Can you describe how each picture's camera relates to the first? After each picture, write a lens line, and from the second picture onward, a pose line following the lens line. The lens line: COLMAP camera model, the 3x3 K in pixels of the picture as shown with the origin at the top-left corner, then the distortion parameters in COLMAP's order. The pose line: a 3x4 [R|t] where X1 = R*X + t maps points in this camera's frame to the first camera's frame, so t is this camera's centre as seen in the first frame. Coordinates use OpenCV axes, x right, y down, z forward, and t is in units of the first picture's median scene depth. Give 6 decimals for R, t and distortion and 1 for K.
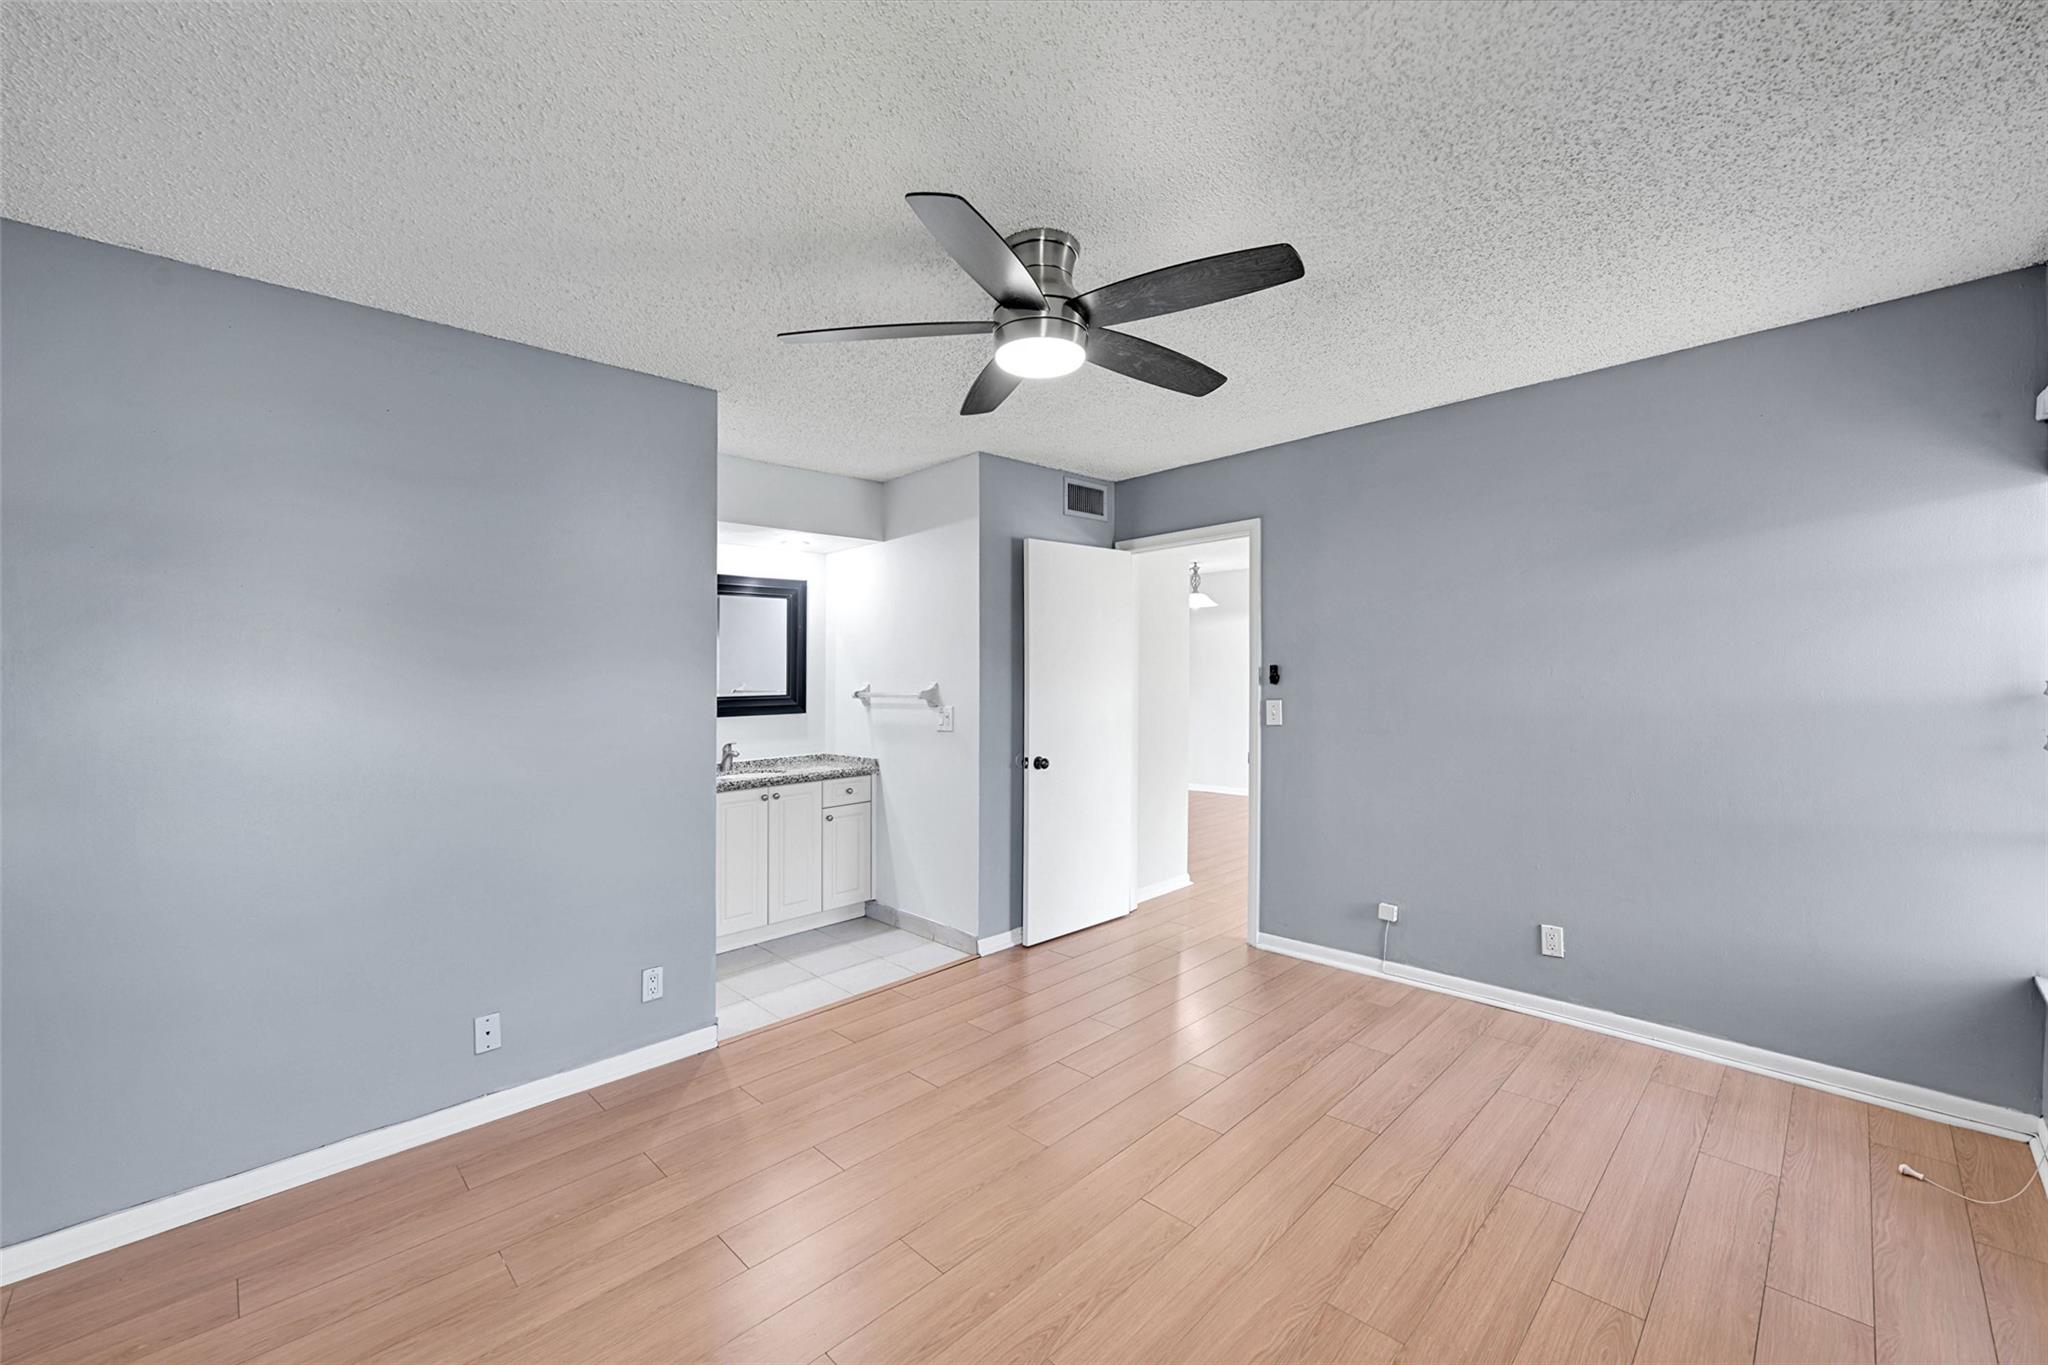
lens RADIAL K [[808.5, 0, 1017.7], [0, 808.5, 679.6], [0, 0, 1]] dist [-0.002725, 0.000334]
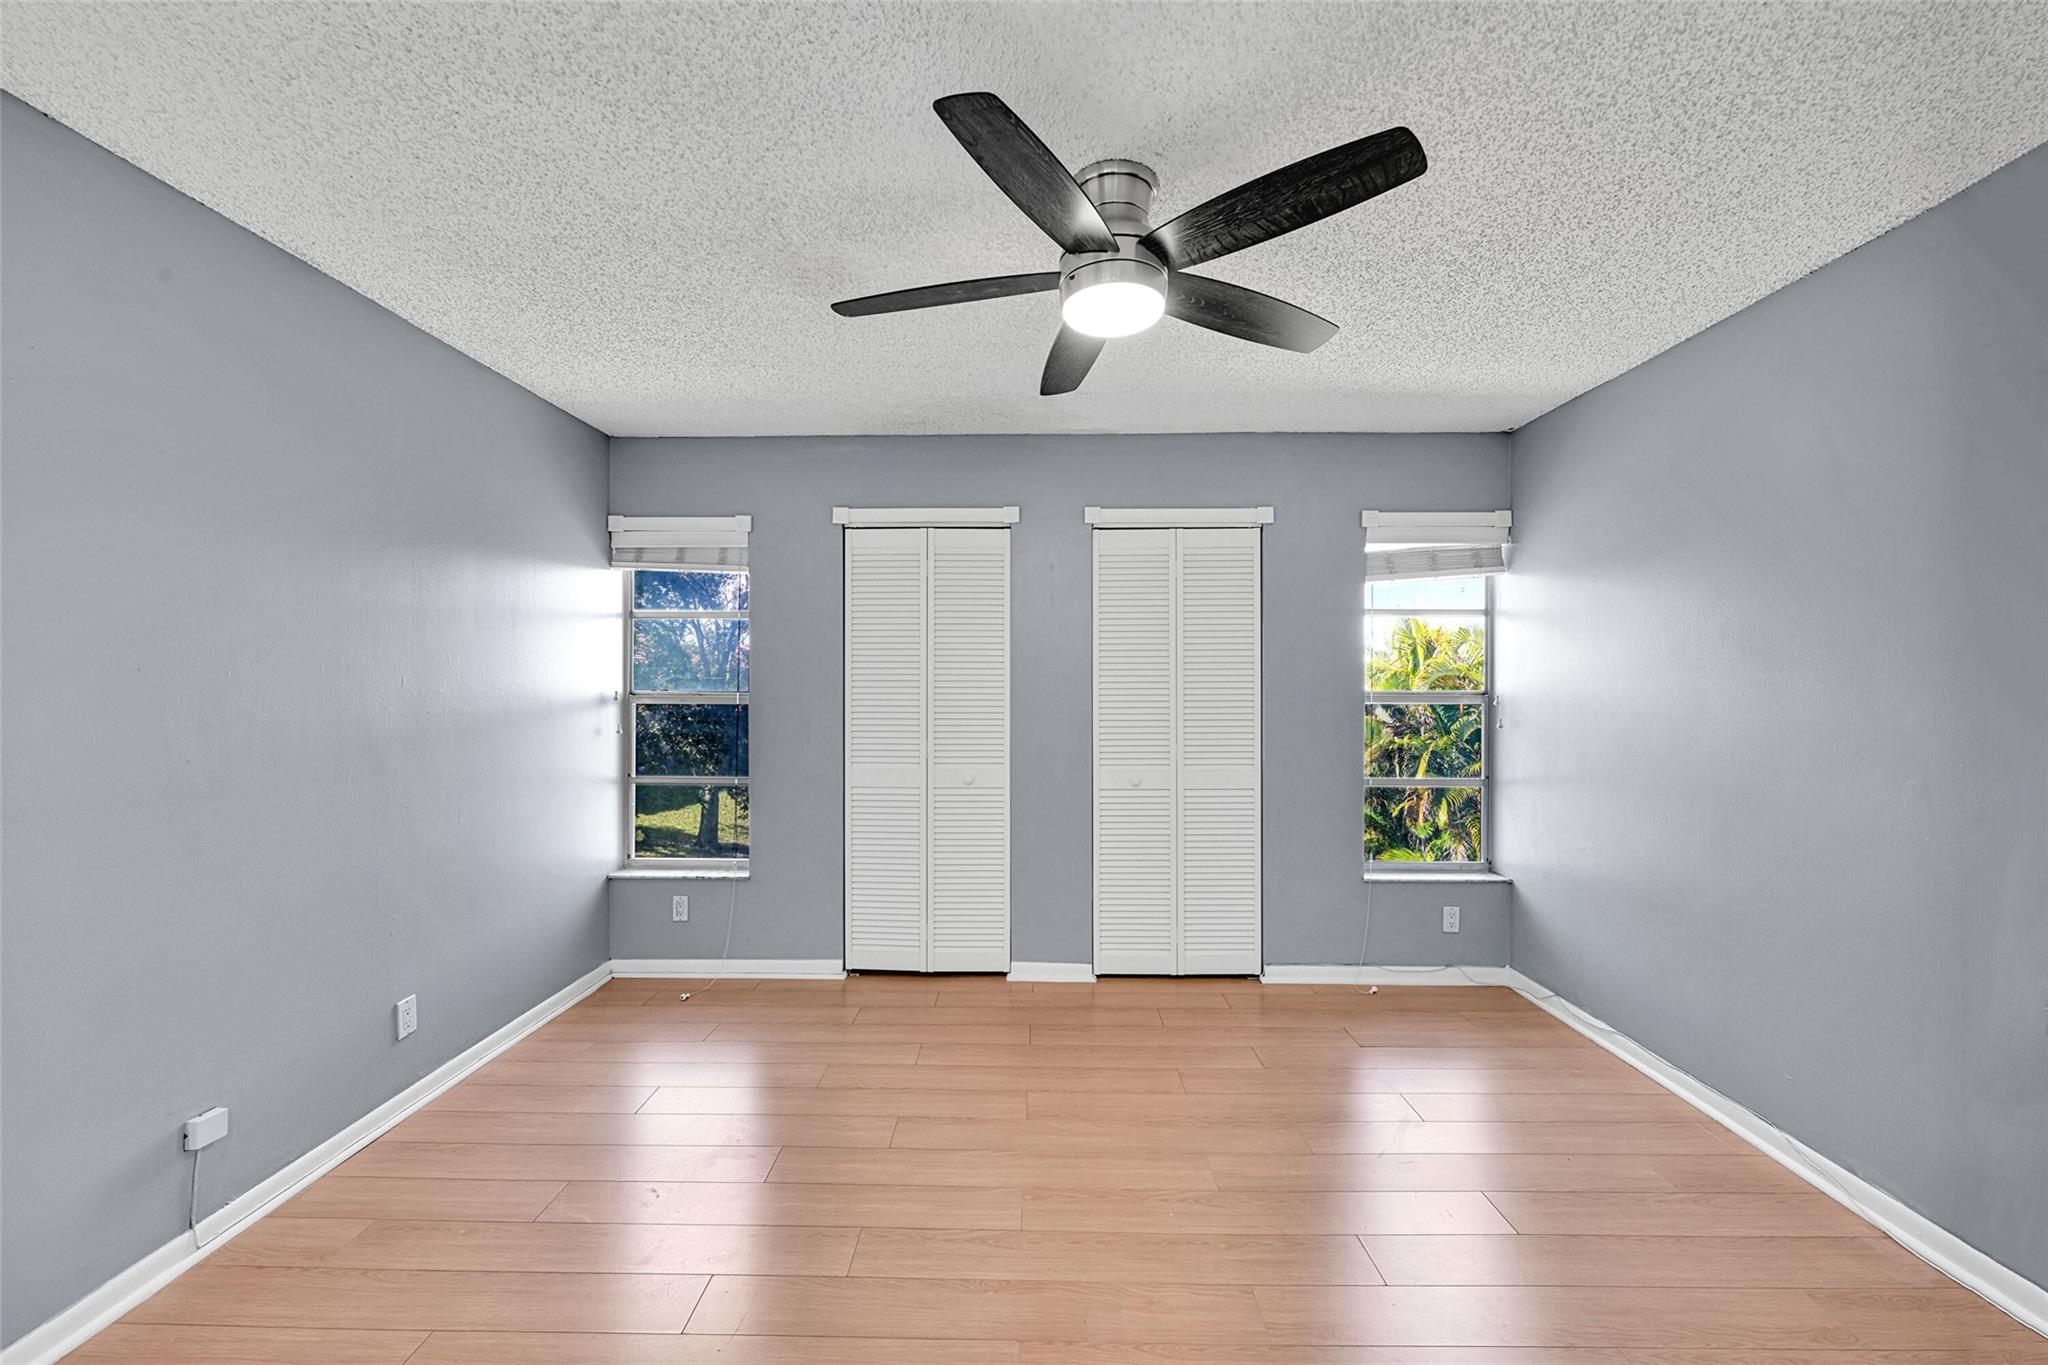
lens RADIAL K [[808.5, 0, 1017.7], [0, 808.5, 679.6], [0, 0, 1]] dist [-0.002725, 0.000334]
pose [[-0.697987, 0.003983, 0.716100, -0.357501], [0.011740, 0.999914, 0.005882, -0.015575], [-0.716015, 0.012513, -0.697973, 1.106574]]
